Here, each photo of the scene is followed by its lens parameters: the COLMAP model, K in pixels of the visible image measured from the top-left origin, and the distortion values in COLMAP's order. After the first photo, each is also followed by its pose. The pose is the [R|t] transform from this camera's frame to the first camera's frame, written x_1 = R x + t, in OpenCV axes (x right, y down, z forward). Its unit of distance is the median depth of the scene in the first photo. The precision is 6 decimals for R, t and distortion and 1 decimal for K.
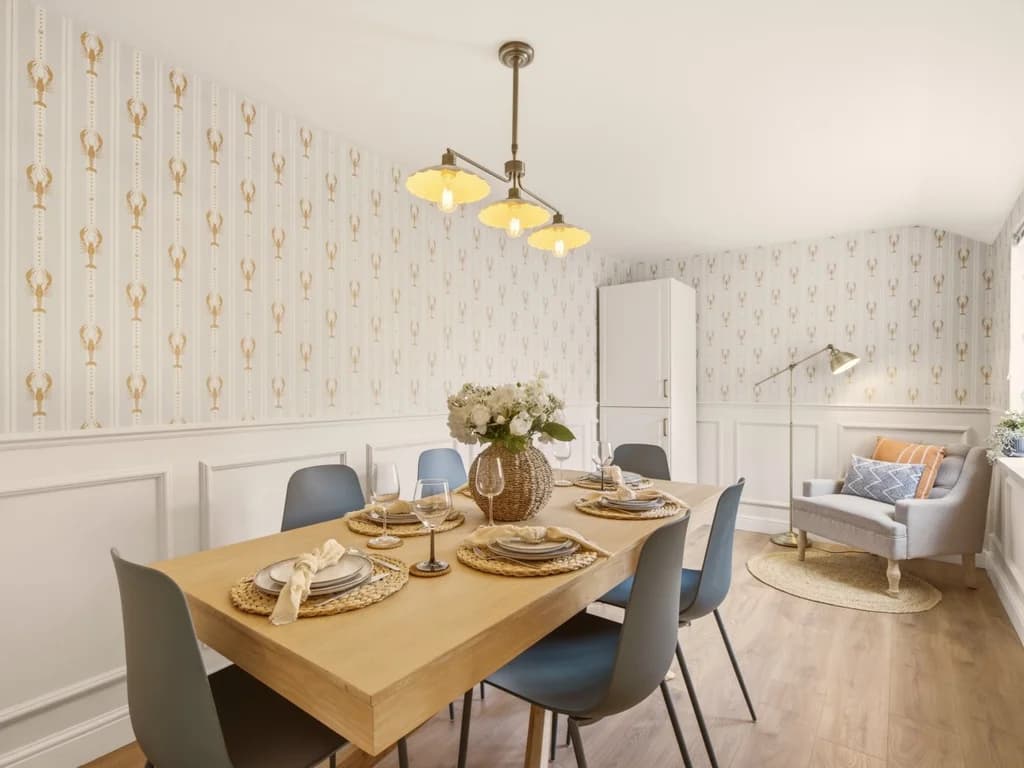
lens RADIAL K [[519.9, 0, 512.0], [0, 519.9, 384.0], [0, 0, 1]] dist [0.000687, -0.000026]
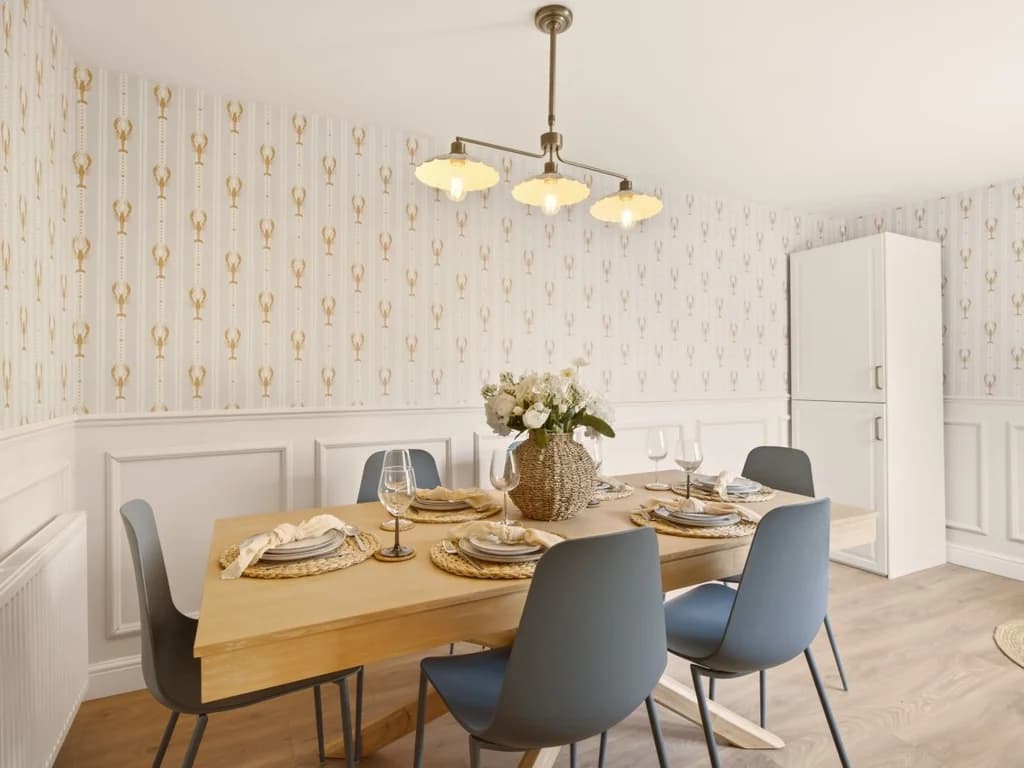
lens RADIAL K [[544.2, 0, 511.3], [0, 544.2, 367.0], [0, 0, 1]] dist [-0.003007, 0.000045]
pose [[0.897432, -0.009336, -0.441053, 0.368404], [0.004116, 0.999910, -0.012791, 0.002234], [0.441133, 0.009664, 0.897390, 0.099017]]
